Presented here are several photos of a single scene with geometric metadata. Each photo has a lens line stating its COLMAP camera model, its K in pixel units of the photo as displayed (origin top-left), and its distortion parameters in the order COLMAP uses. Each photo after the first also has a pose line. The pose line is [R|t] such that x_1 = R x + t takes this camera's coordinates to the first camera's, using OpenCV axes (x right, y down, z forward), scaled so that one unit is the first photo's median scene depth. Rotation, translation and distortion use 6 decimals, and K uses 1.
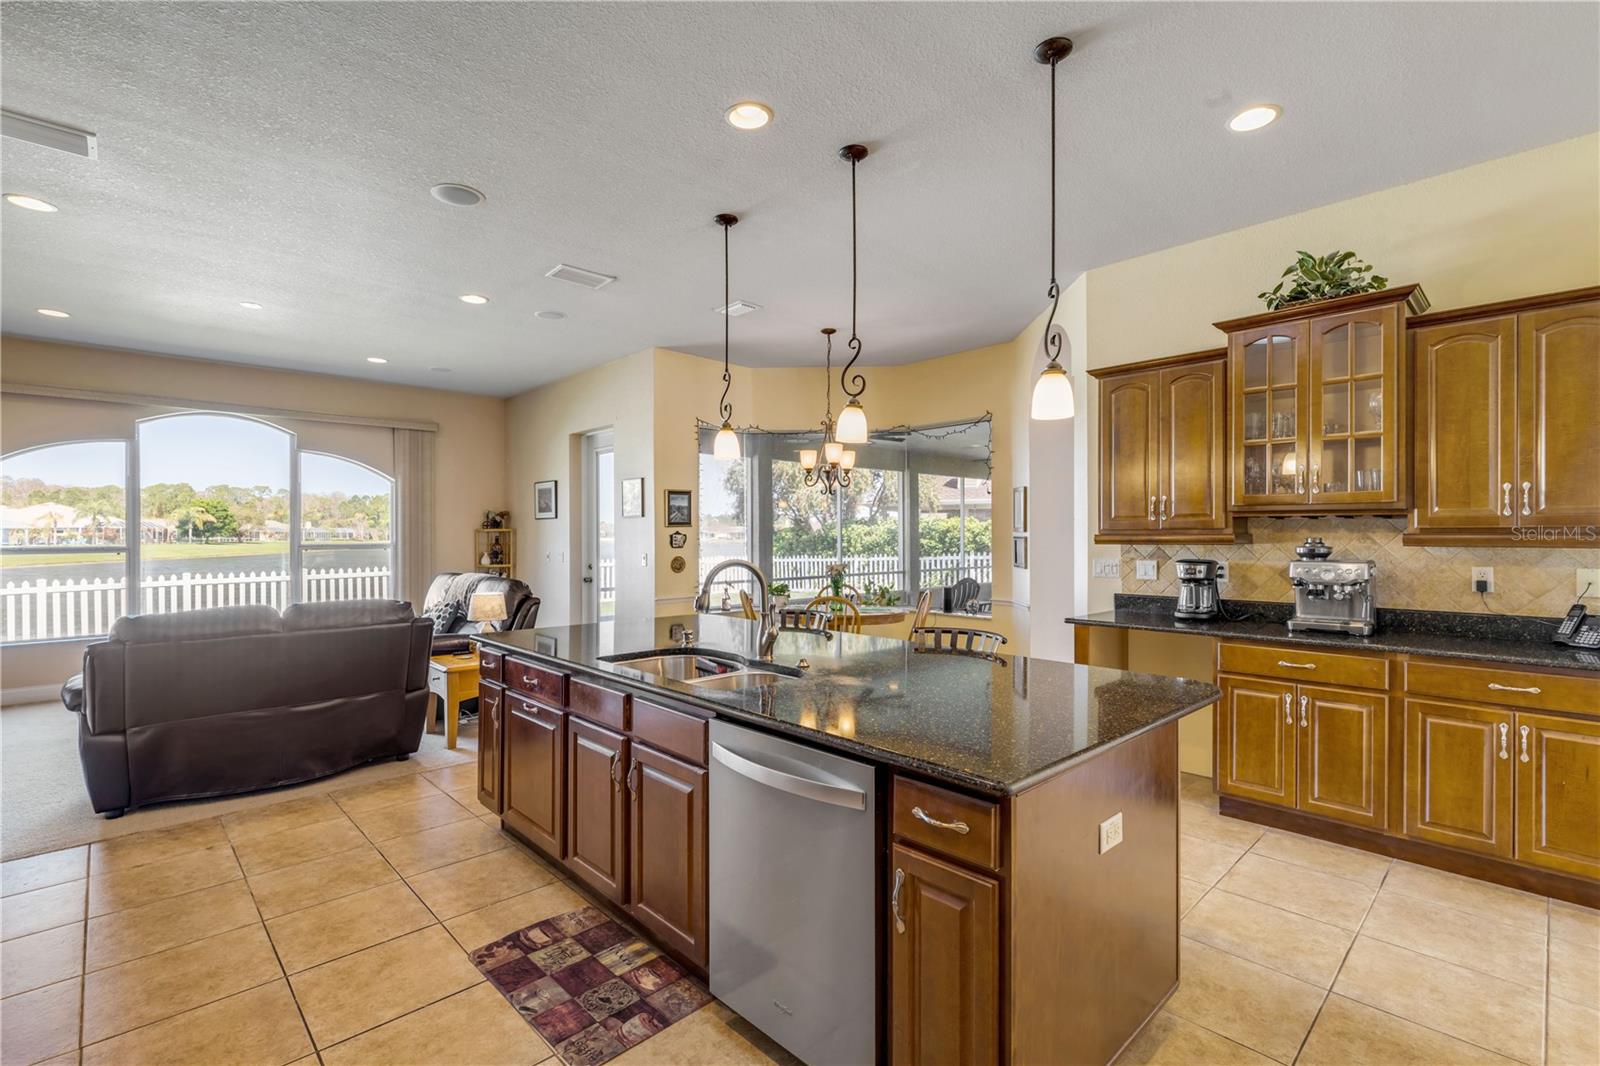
lens RADIAL K [[724.0, 0, 795.5], [0, 724.0, 532.2], [0, 0, 1]] dist [0.004854, -0.000213]
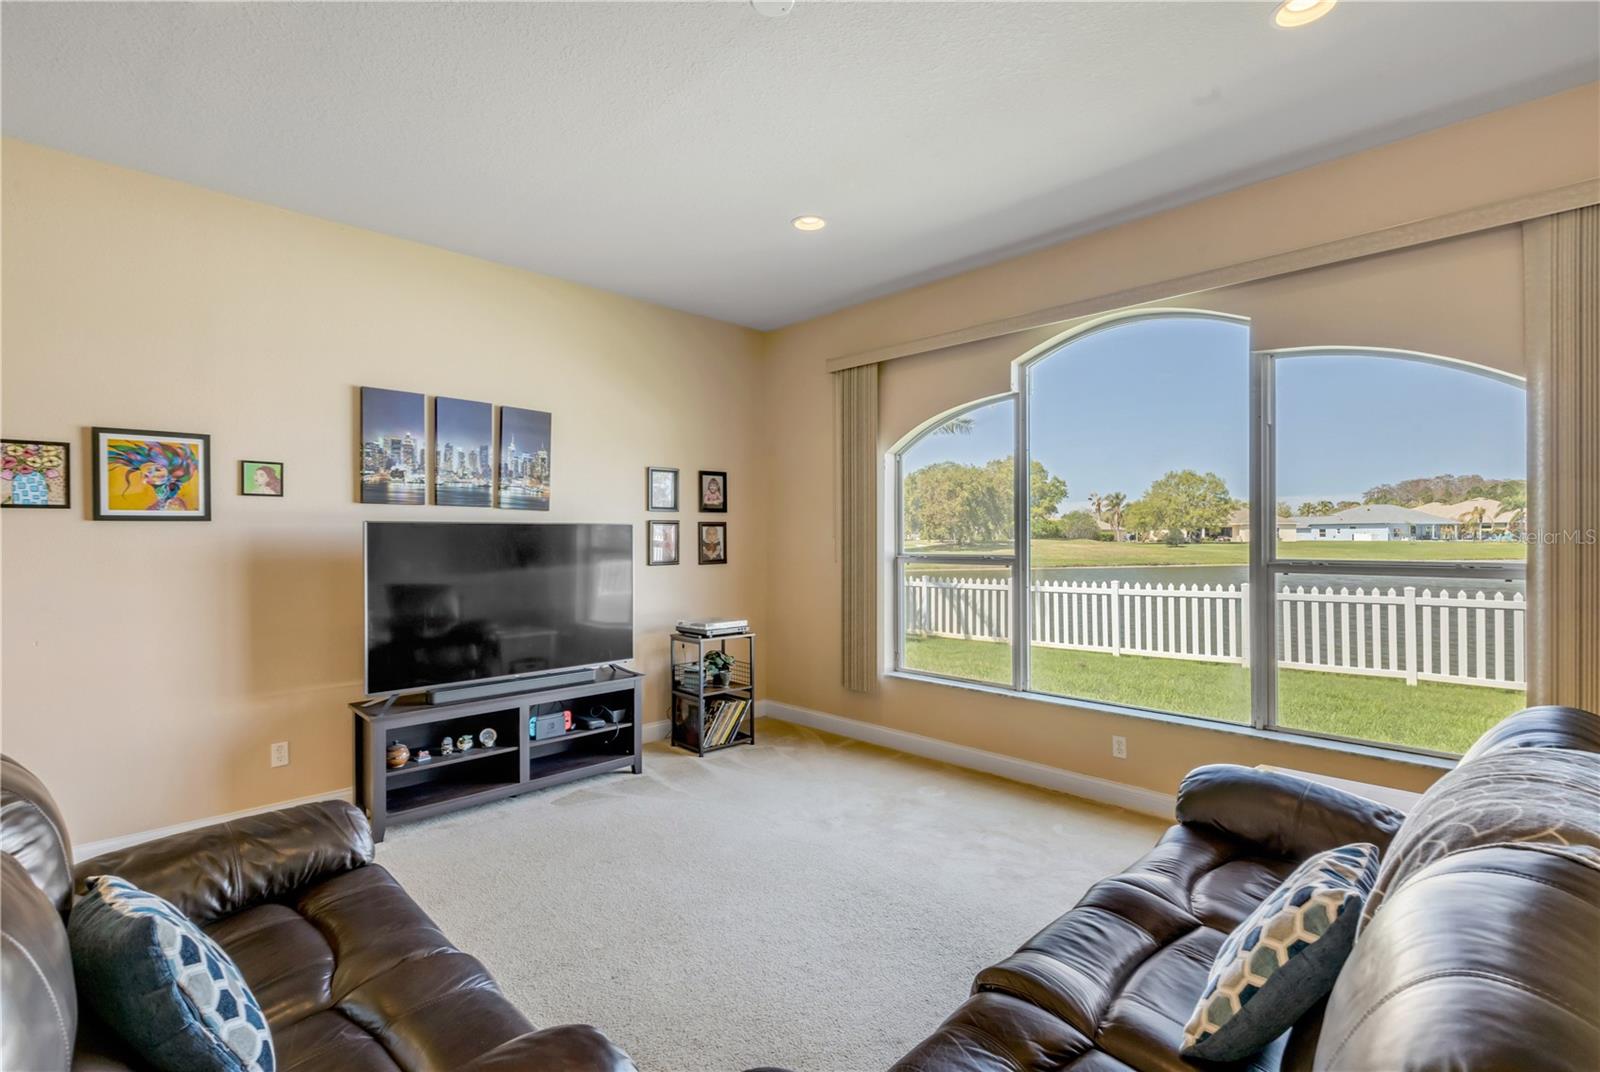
lens RADIAL K [[724.0, 0, 786.5], [0, 724.0, 528.7], [0, 0, 1]] dist [0.004854, -0.000213]
pose [[0.003084, 0.001727, -0.999994, -0.079250], [0.000628, 0.999998, 0.001729, 0.000186], [0.999995, -0.000634, 0.003082, 0.272598]]
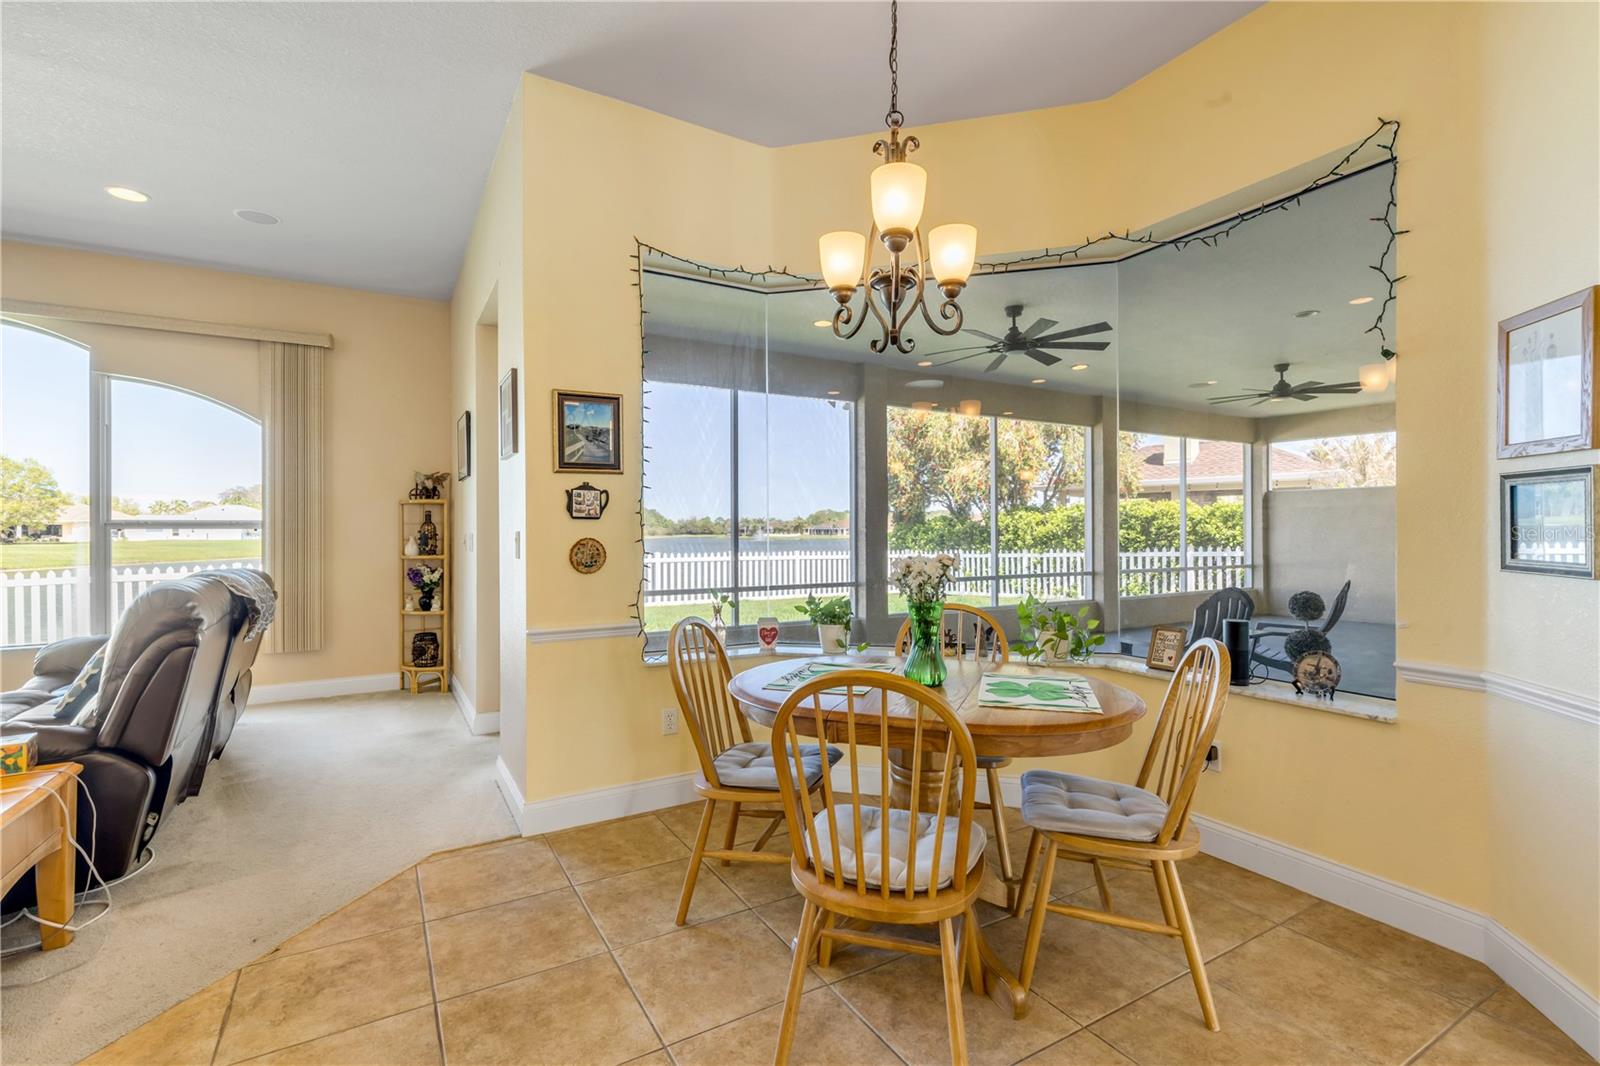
lens RADIAL K [[724.0, 0, 805.5], [0, 724.0, 532.2], [0, 0, 1]] dist [0.004854, -0.000213]
pose [[0.975985, 0.001691, -0.217832, 0.024790], [-0.000667, 0.999988, 0.004772, 0.009580], [0.217838, -0.004512, 0.975975, 0.204684]]
